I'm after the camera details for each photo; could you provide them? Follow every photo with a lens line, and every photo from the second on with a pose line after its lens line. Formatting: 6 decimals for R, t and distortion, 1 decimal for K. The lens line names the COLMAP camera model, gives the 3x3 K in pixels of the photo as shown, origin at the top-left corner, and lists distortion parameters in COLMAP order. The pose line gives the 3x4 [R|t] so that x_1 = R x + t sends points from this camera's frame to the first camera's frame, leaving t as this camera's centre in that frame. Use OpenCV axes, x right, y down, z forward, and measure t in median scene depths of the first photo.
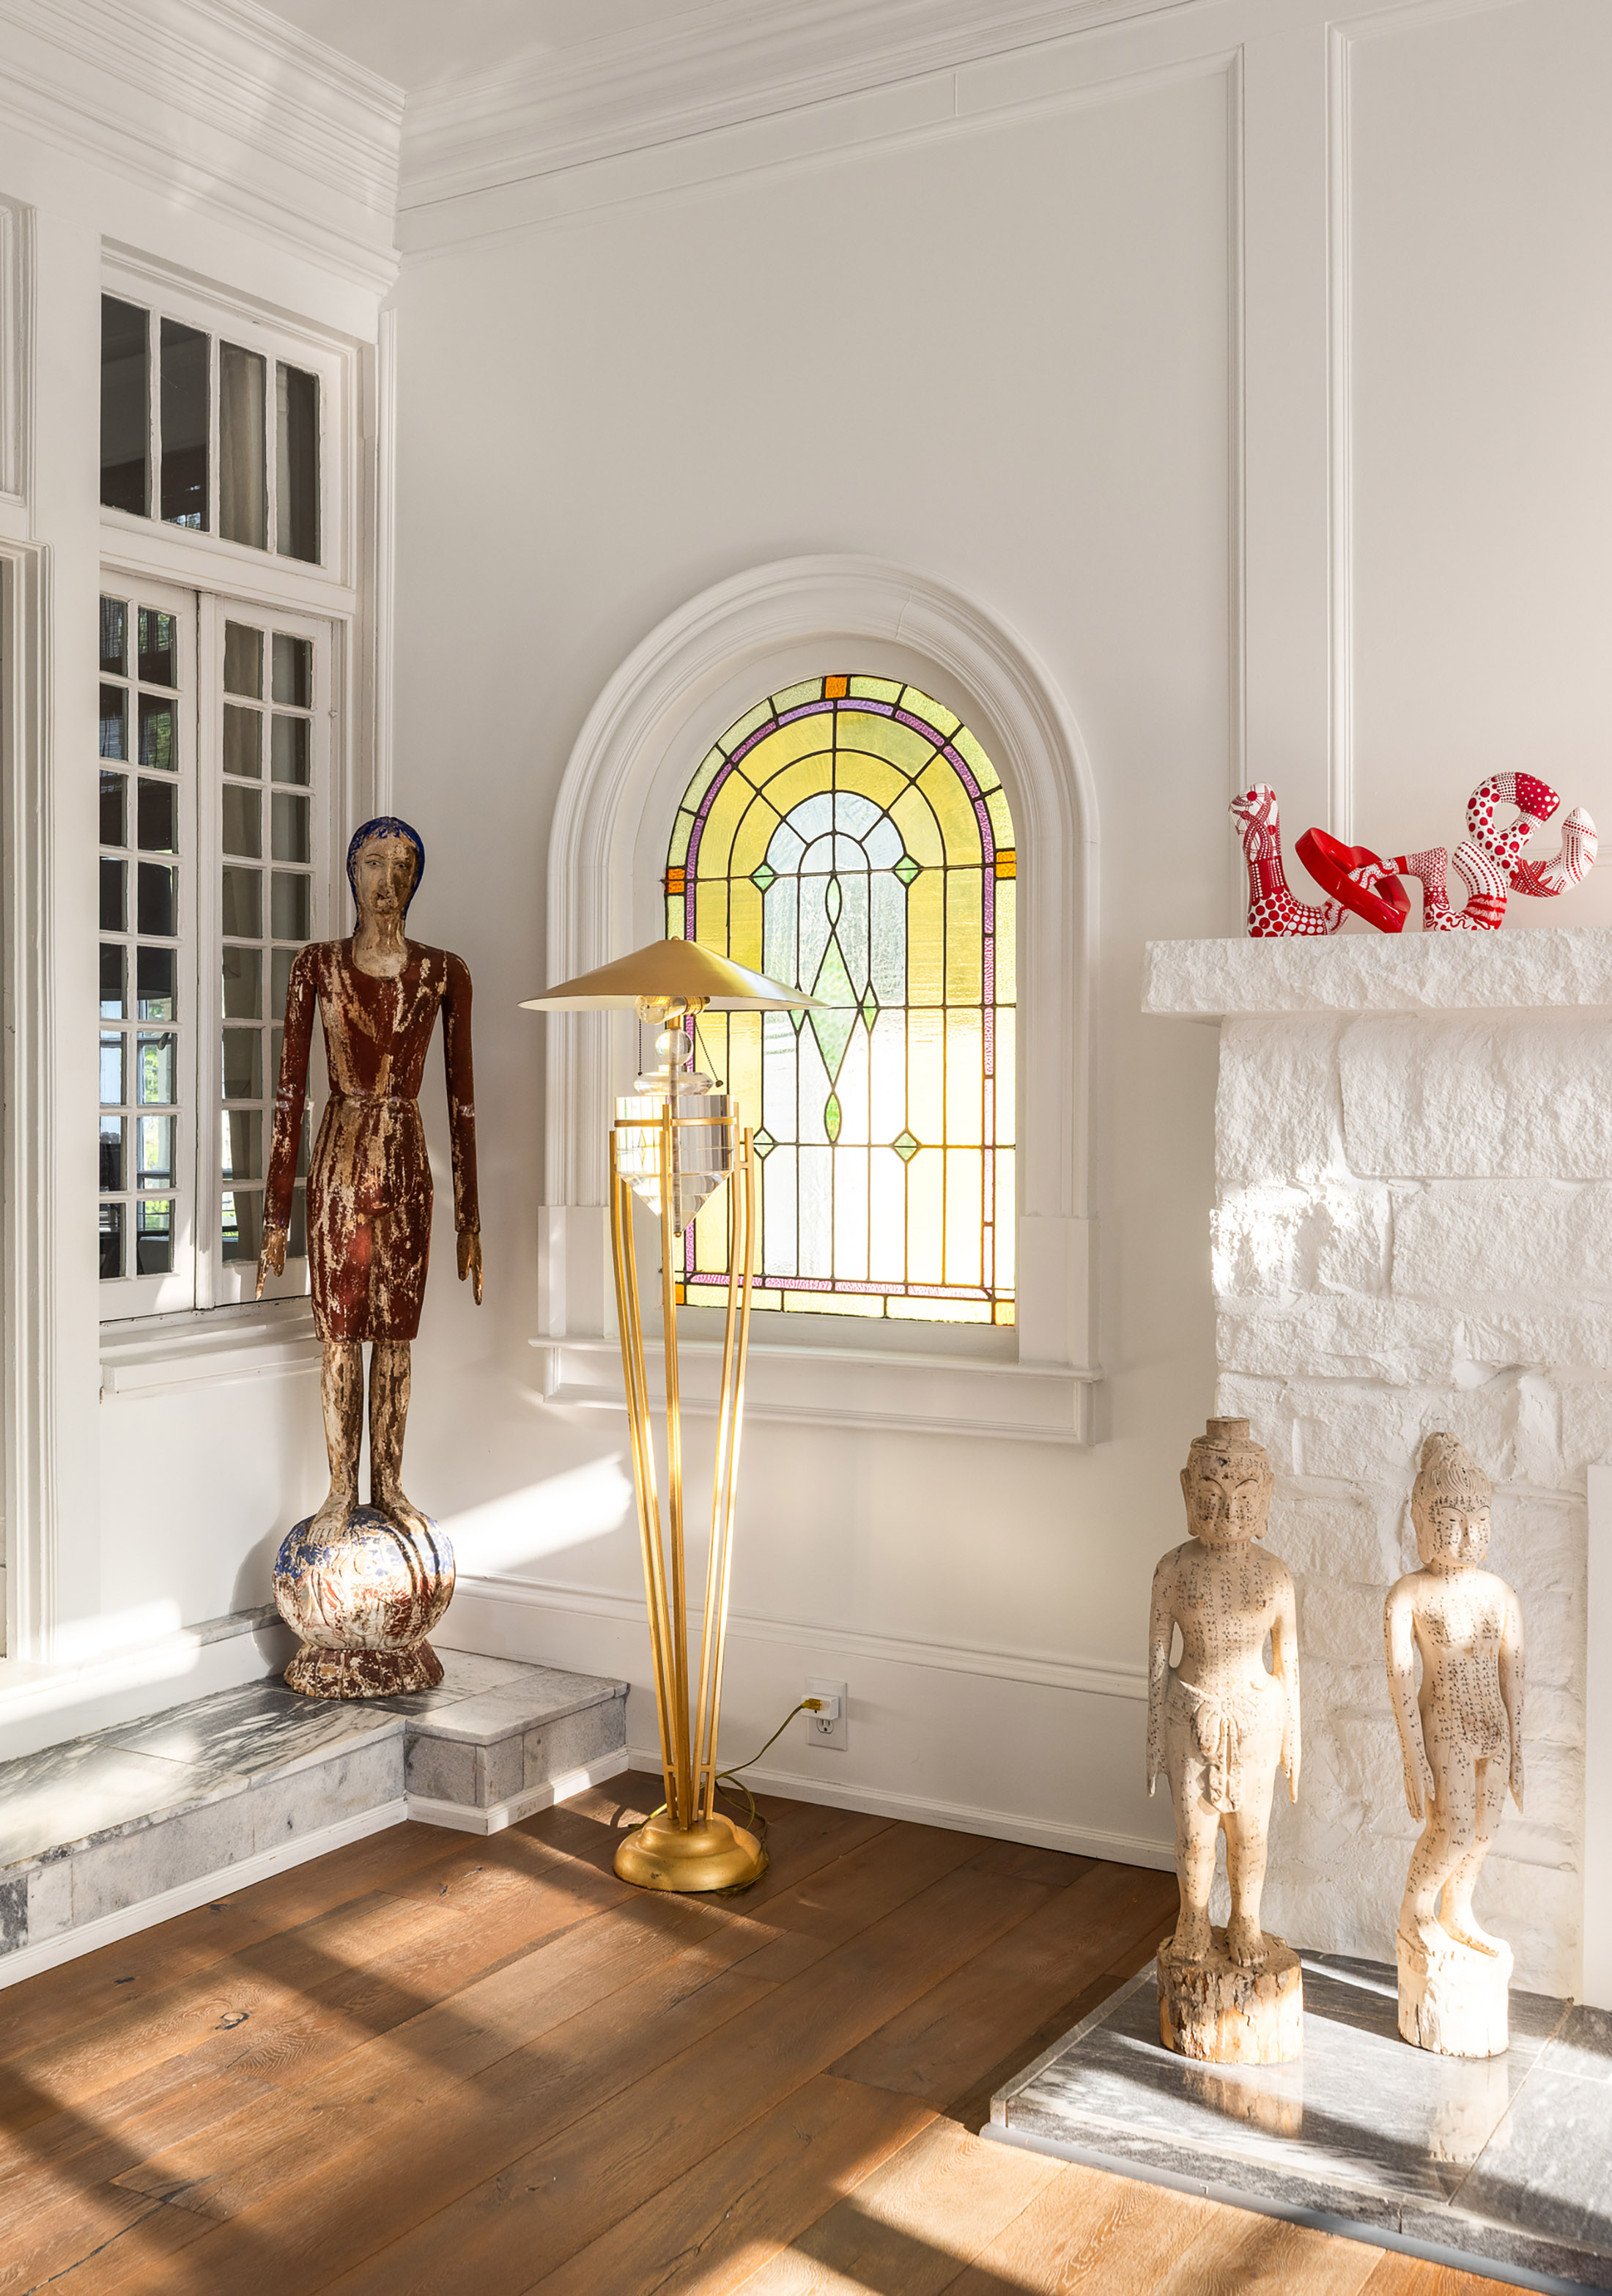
lens RADIAL K [[2203.7, 0, 805.4], [0, 2203.7, 1094.9], [0, 0, 1]] dist [0.001377, -0.003564]
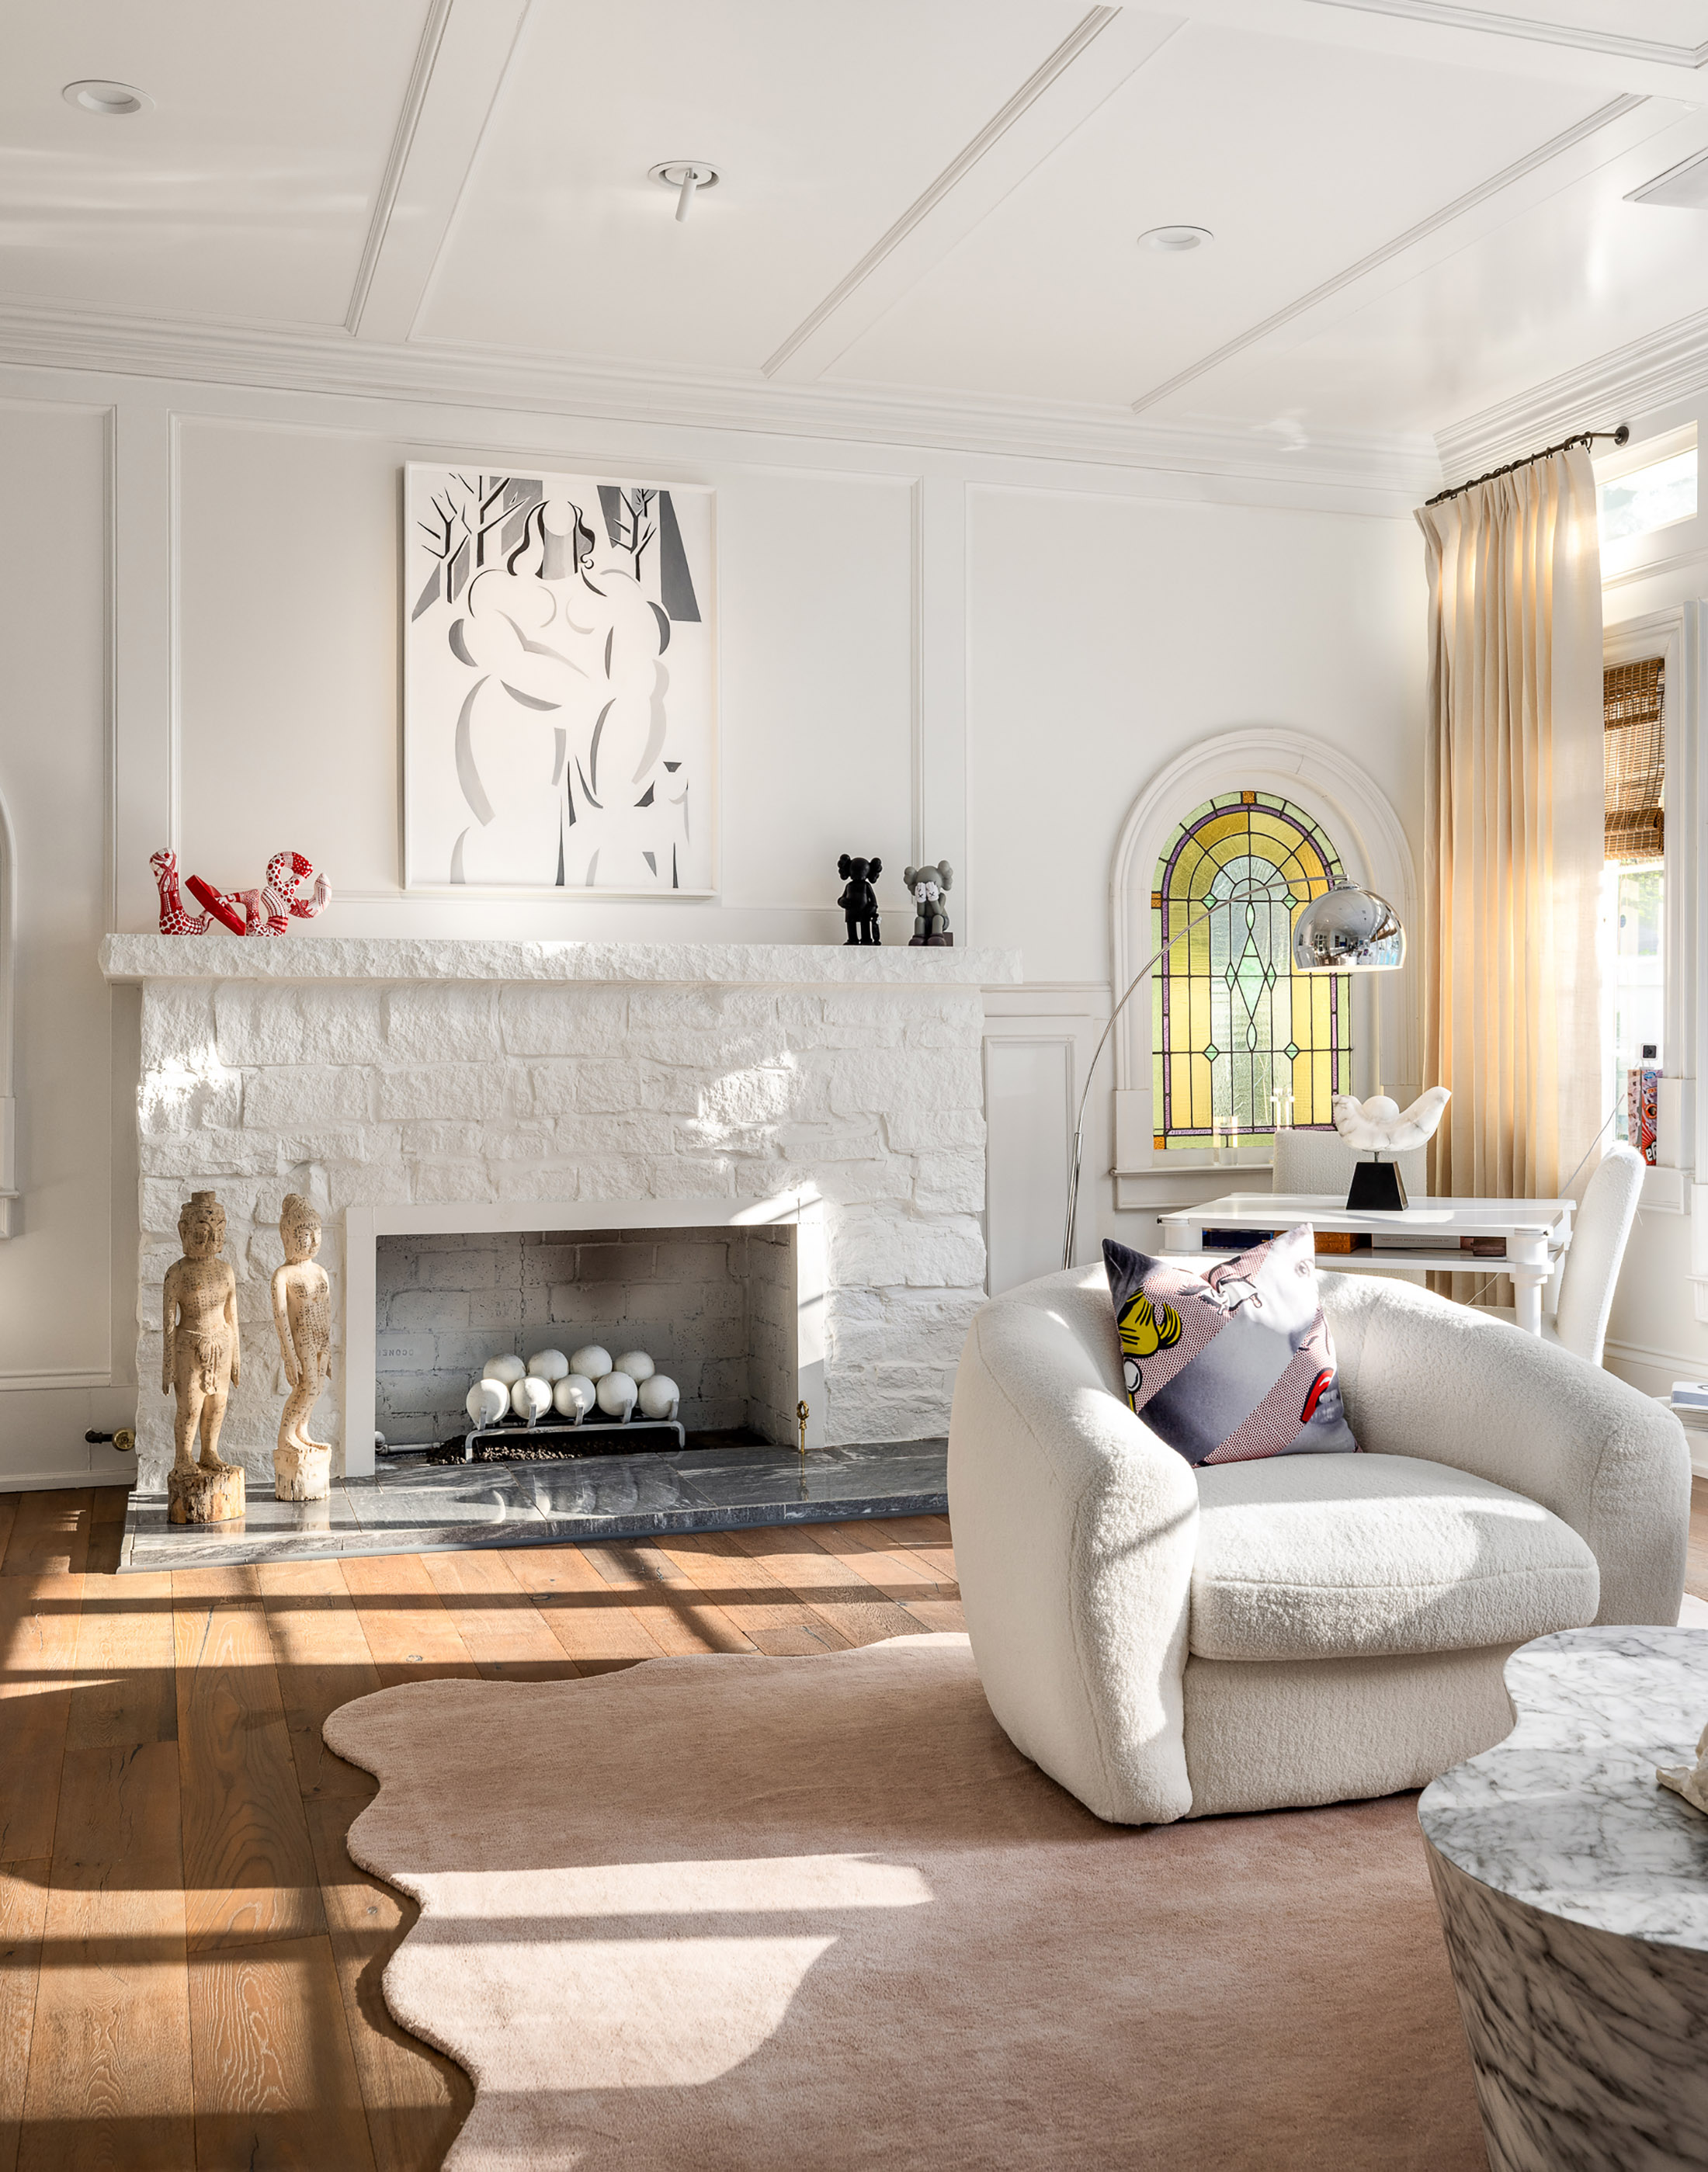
lens RADIAL K [[2113.8, 0, 854.0], [0, 2113.8, 1086.0], [0, 0, 1]] dist [0.000254, -0.001001]
pose [[0.648710, -0.022328, 0.760708, -0.760095], [-0.000695, 0.999552, 0.029931, 0.000533], [-0.761035, -0.019945, 0.648404, -0.558817]]
